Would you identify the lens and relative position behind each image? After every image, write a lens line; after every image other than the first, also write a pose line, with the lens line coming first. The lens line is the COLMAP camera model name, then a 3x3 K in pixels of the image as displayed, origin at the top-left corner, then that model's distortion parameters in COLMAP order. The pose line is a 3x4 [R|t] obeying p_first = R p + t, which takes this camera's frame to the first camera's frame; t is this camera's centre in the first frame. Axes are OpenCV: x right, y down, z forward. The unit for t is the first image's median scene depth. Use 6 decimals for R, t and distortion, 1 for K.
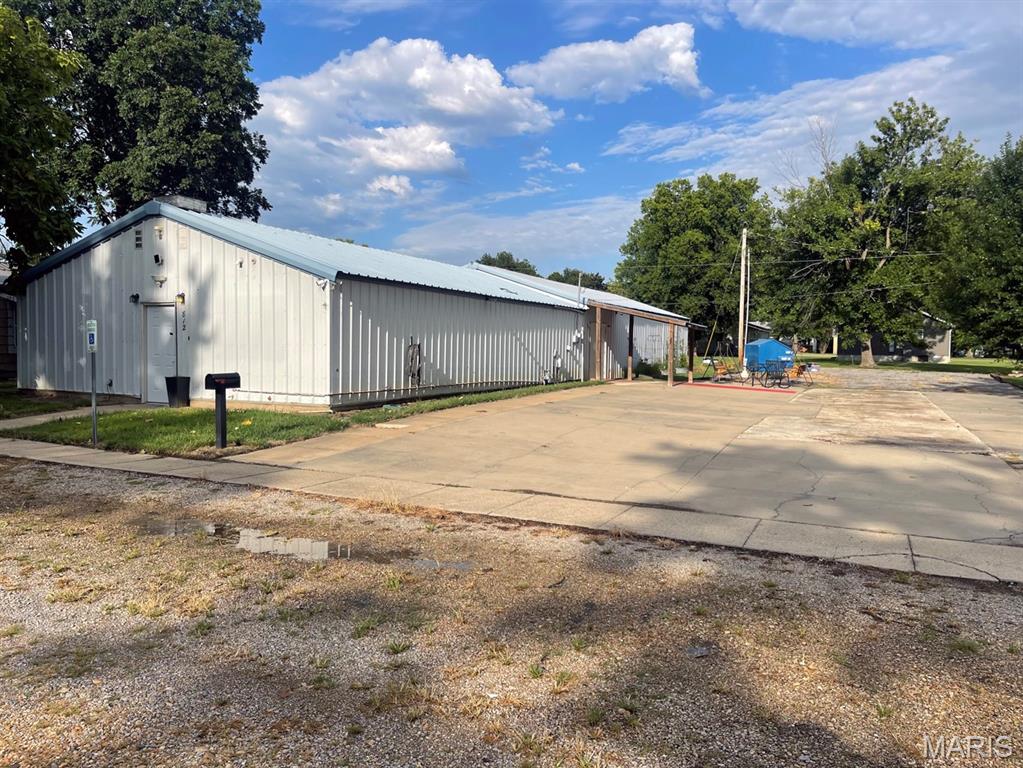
lens RADIAL K [[774.0, 0, 506.8], [0, 774.0, 376.0], [0, 0, 1]] dist [0.032077, -0.022967]
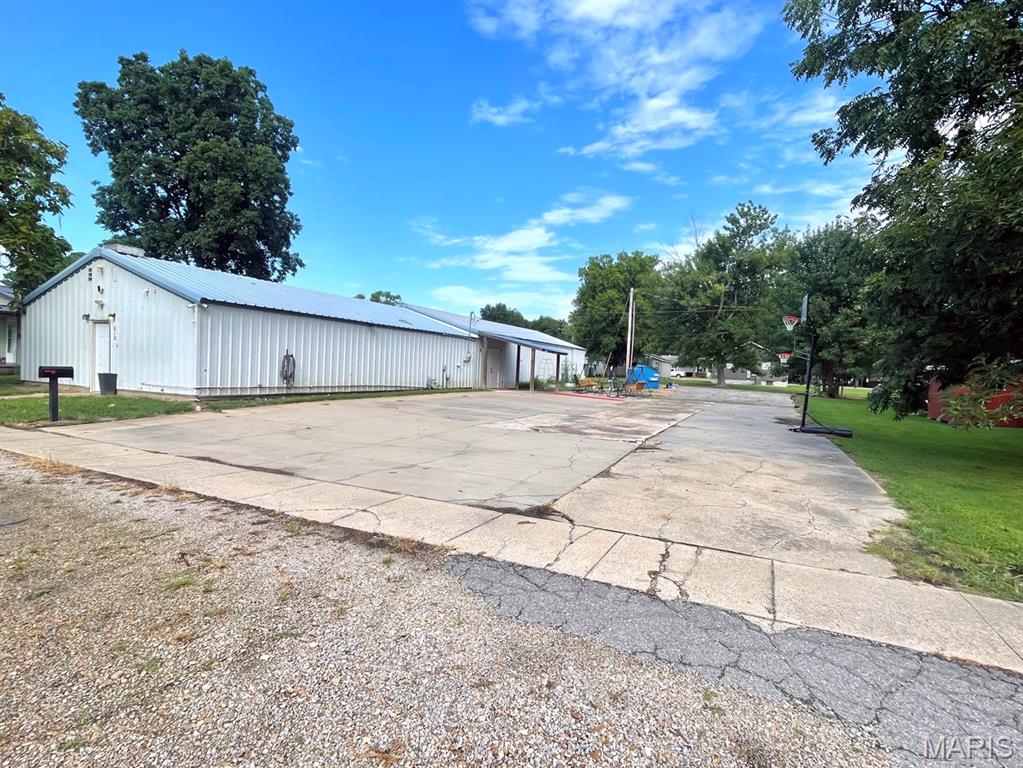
lens RADIAL K [[528.0, 0, 545.6], [0, 528.0, 389.2], [0, 0, 1]] dist [-0.006175, 0.000942]
pose [[0.999614, 0.025819, -0.010221, 0.312873], [-0.025887, 0.999643, -0.006551, 0.012804], [0.010048, 0.006813, 0.999926, 0.060776]]
